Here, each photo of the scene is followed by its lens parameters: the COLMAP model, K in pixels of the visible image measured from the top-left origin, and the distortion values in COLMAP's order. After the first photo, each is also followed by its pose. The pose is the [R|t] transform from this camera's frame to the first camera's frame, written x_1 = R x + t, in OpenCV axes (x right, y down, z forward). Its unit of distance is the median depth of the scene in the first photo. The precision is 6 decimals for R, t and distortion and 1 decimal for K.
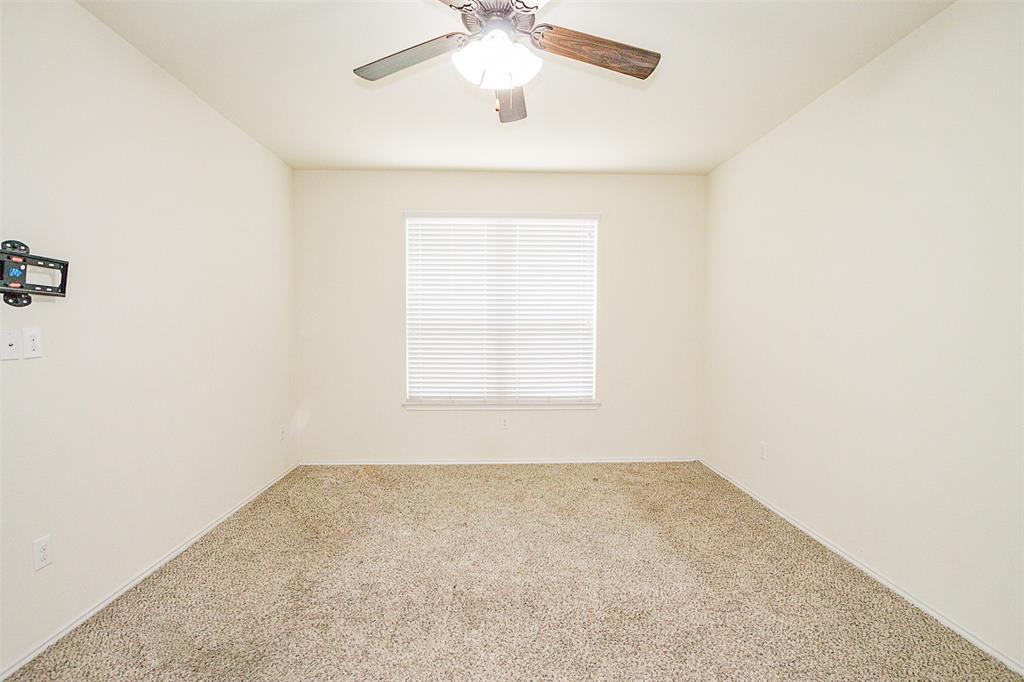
lens RADIAL K [[478.4, 0, 511.7], [0, 478.4, 344.4], [0, 0, 1]] dist [-0.012291, 0.002713]
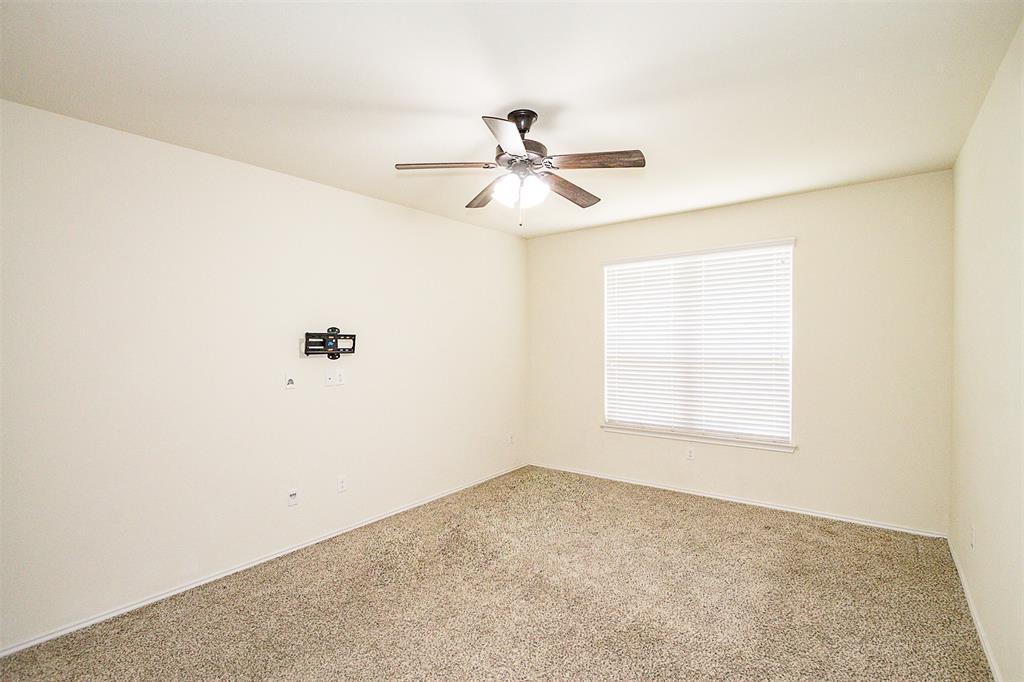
lens RADIAL K [[478.4, 0, 517.4], [0, 478.4, 339.5], [0, 0, 1]] dist [-0.012291, 0.002713]
pose [[0.771973, -0.011486, -0.635551, 0.355968], [-0.012048, 0.999393, -0.032697, -0.043939], [0.635541, 0.032898, 0.771366, -0.036363]]
